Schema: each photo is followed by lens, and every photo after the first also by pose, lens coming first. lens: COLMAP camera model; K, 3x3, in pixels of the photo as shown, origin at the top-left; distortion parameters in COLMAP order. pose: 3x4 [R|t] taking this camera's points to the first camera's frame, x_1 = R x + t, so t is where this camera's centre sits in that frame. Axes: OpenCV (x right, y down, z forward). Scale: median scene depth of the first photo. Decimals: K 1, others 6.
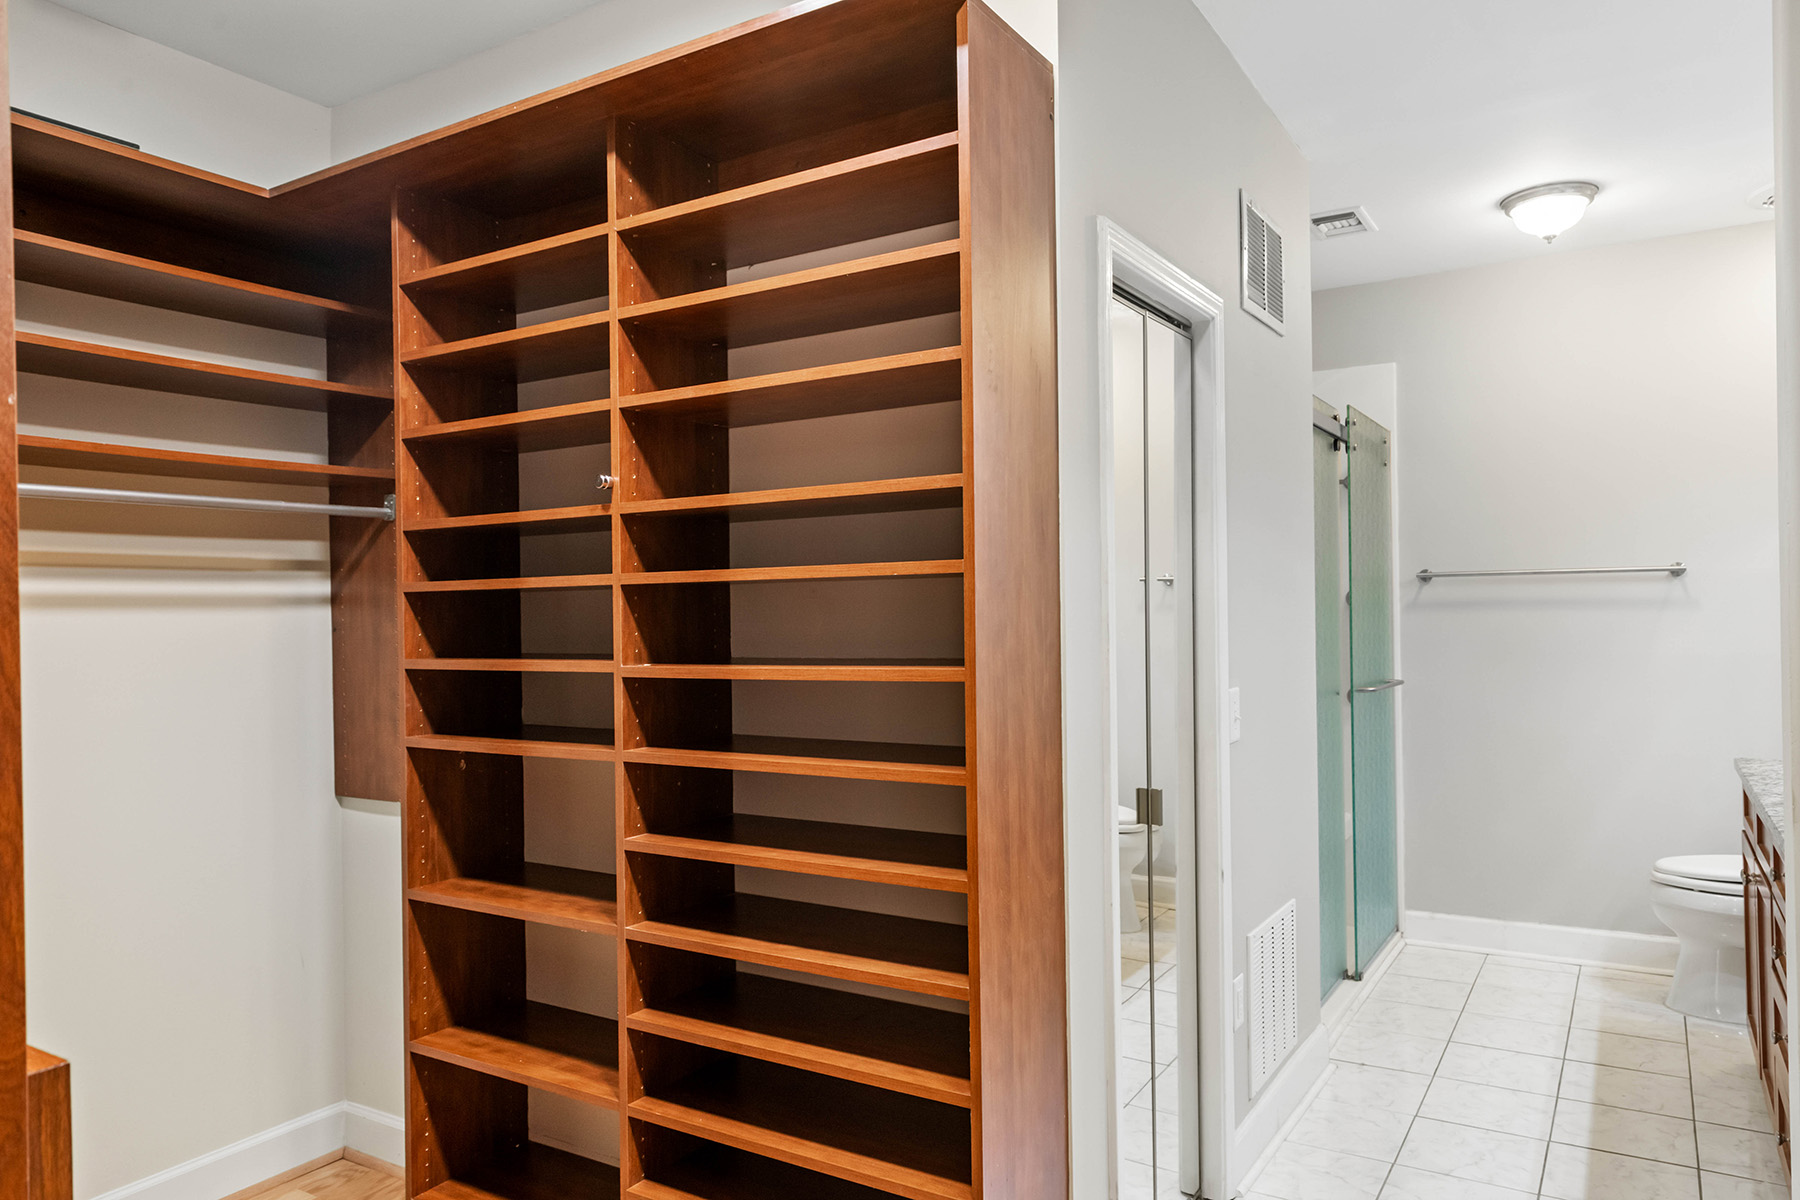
lens RADIAL K [[1166.9, 0, 907.4], [0, 1166.9, 611.2], [0, 0, 1]] dist [0.005599, -0.002580]
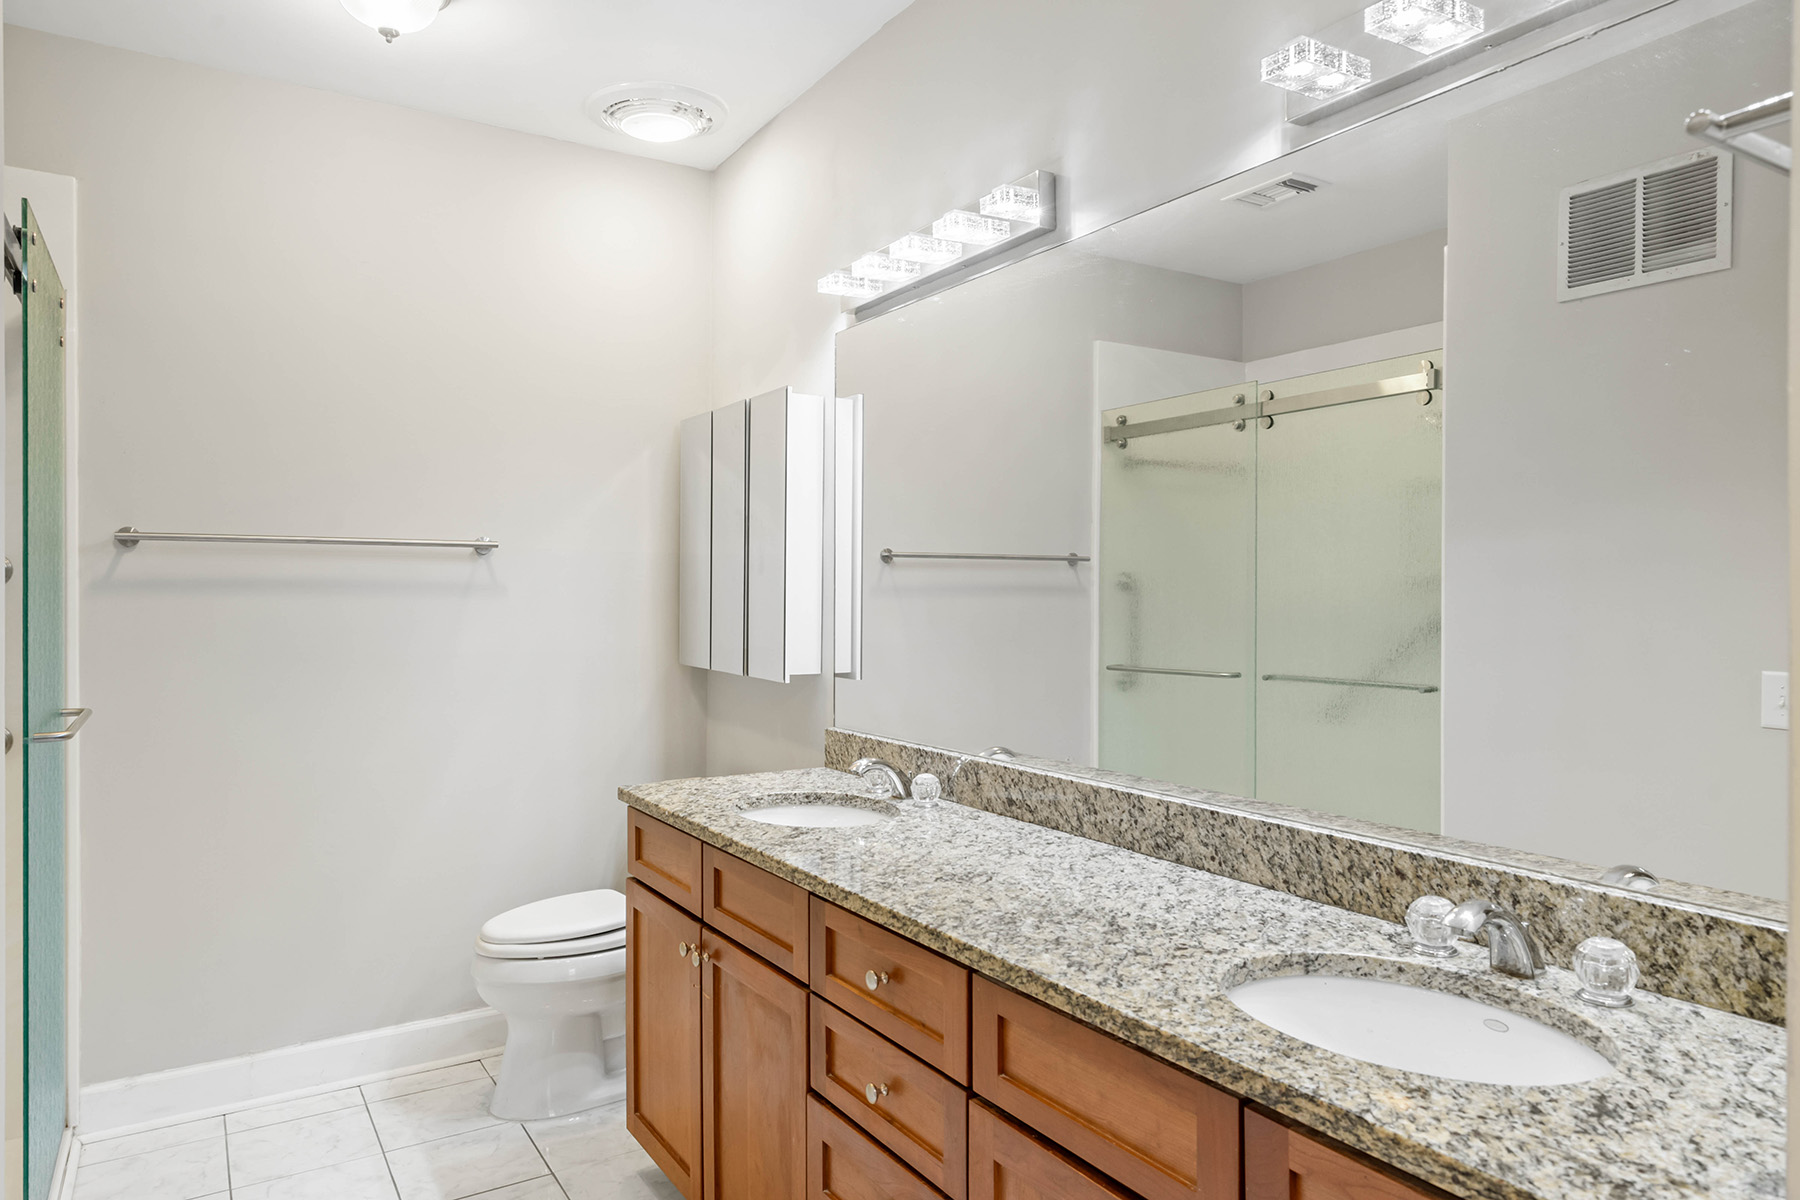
lens RADIAL K [[1141.3, 0, 894.9], [0, 1141.3, 604.1], [0, 0, 1]] dist [0.000320, 0.002742]
pose [[0.433420, 0.006767, 0.901167, 0.130866], [-0.009247, 0.999953, -0.003061, 0.005421], [-0.901145, -0.007007, 0.433462, 0.648812]]
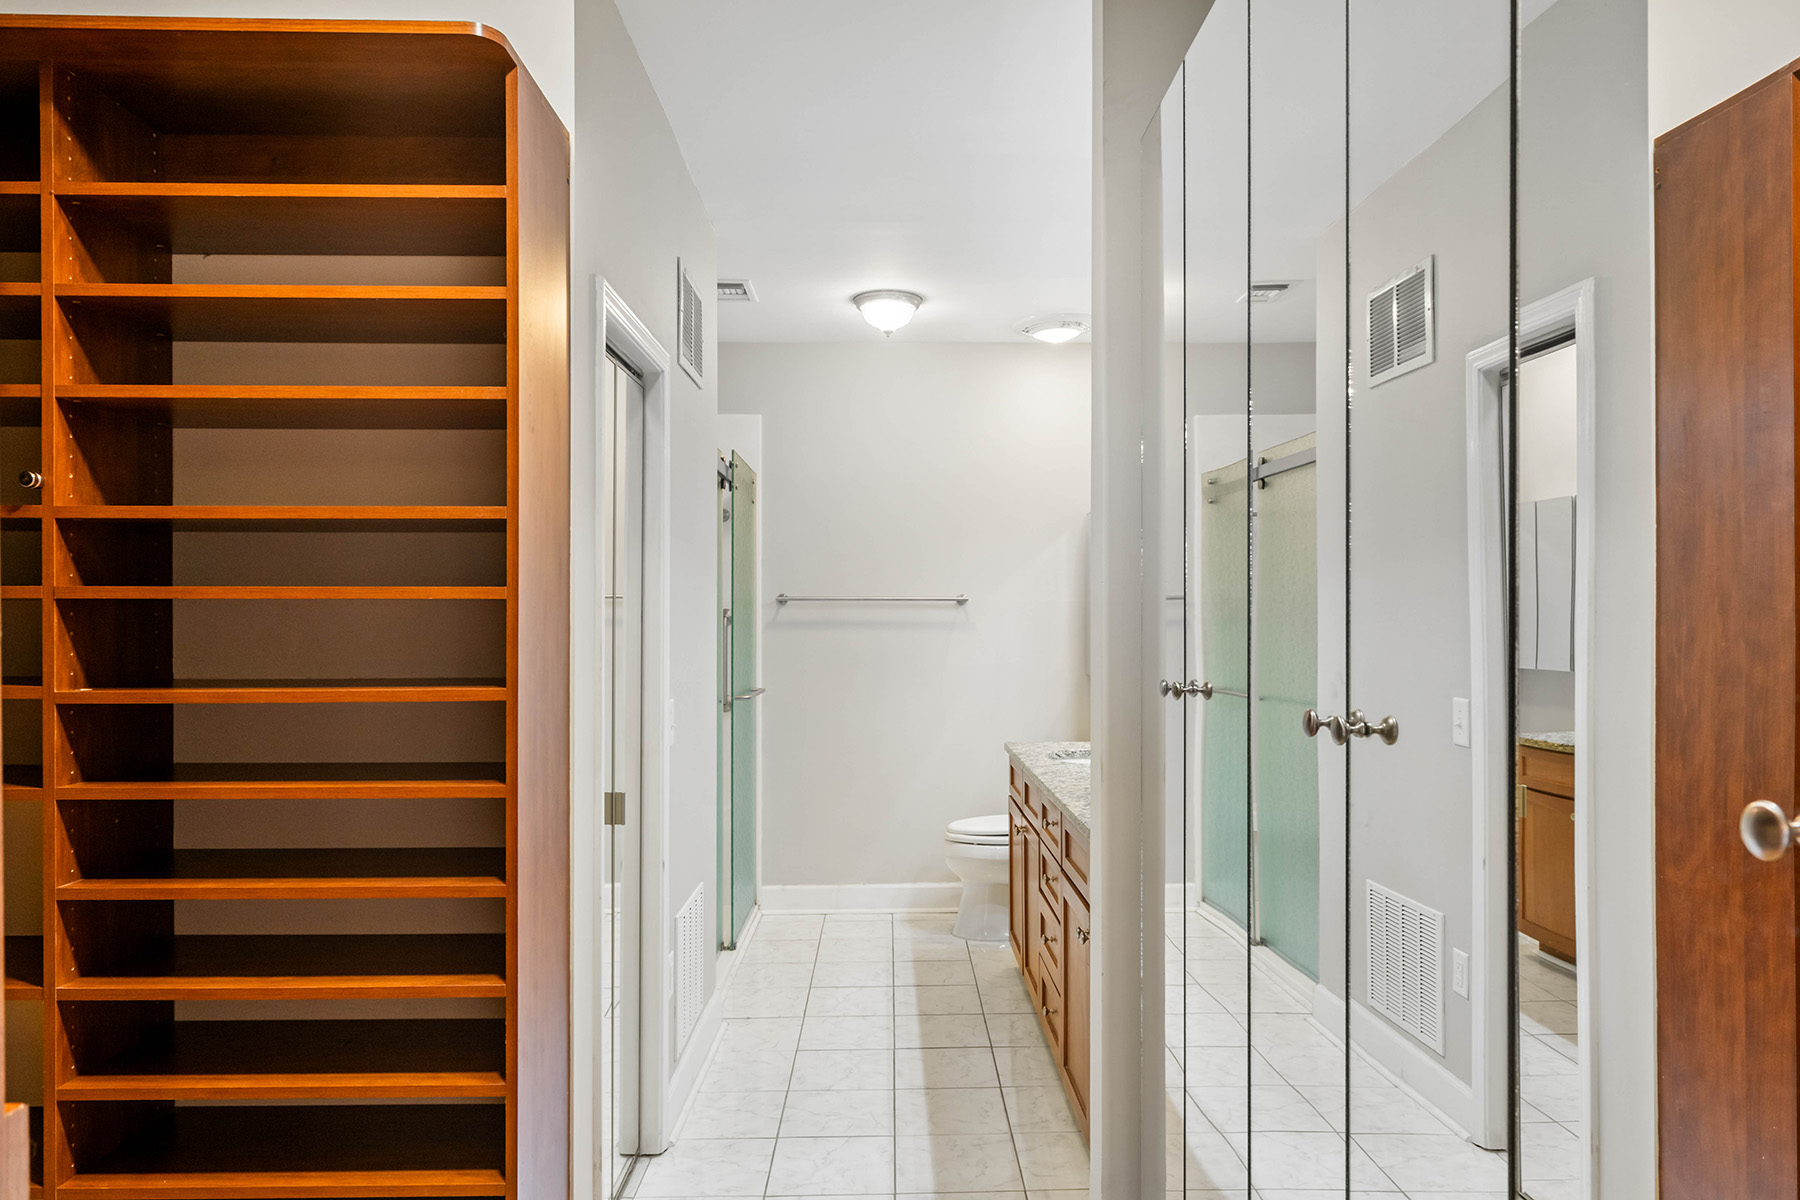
lens RADIAL K [[1141.3, 0, 885.0], [0, 1141.3, 633.6], [0, 0, 1]] dist [0.000320, 0.002742]
pose [[0.847000, 0.007967, 0.531533, -0.137622], [-0.013465, 0.999888, 0.006470, -0.008307], [-0.531422, -0.012637, 0.847013, -0.047267]]
